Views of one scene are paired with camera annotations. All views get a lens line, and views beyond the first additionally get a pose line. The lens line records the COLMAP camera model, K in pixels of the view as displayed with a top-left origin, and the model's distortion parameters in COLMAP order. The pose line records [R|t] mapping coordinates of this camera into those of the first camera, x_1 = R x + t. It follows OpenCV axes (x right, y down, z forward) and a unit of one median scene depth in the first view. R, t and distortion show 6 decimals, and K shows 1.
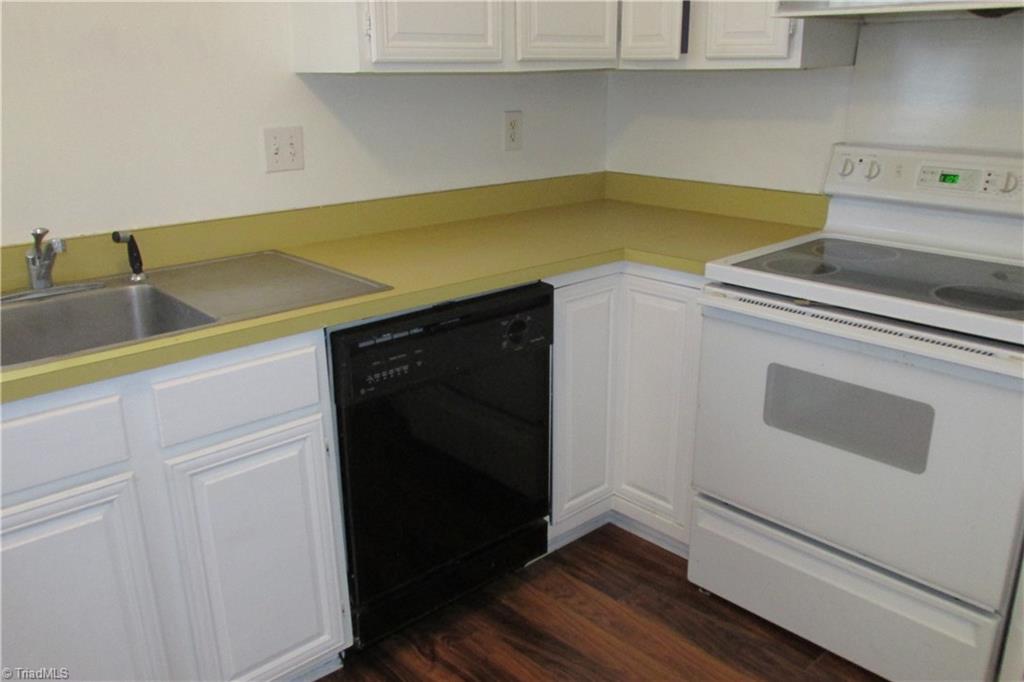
lens RADIAL K [[847.6, 0, 513.5], [0, 847.6, 346.9], [0, 0, 1]] dist [-0.027001, 0.007693]
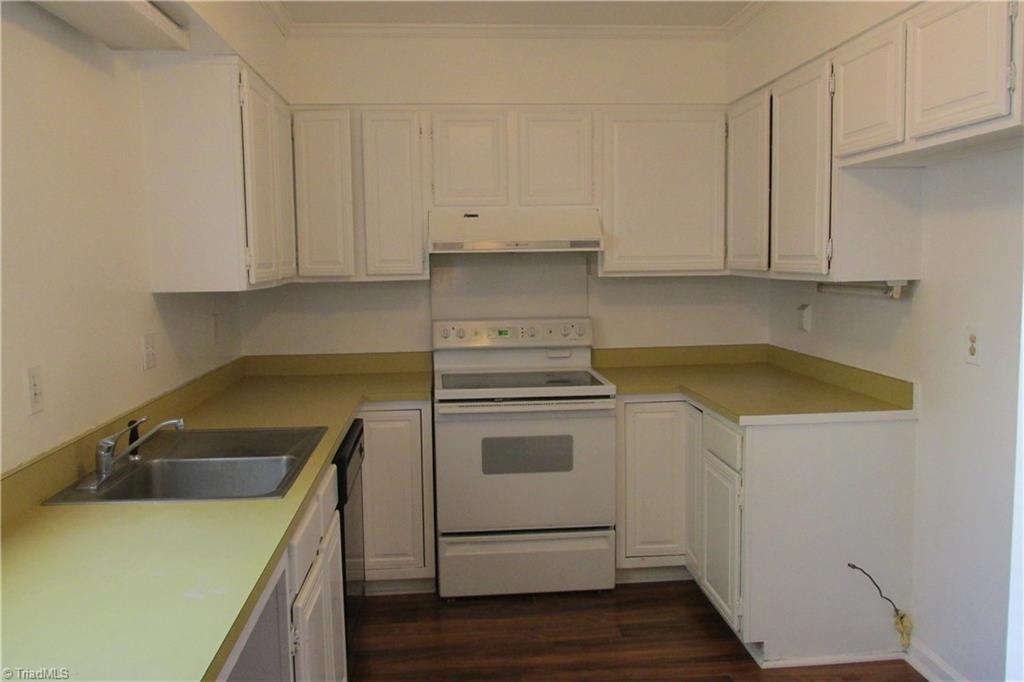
lens RADIAL K [[847.6, 0, 513.5], [0, 847.6, 346.9], [0, 0, 1]] dist [-0.027001, 0.007693]
pose [[0.615683, -0.083849, 0.783520, -0.969798], [0.257772, 0.961047, -0.099708, 0.026571], [-0.744640, 0.263358, 0.613314, -0.182130]]
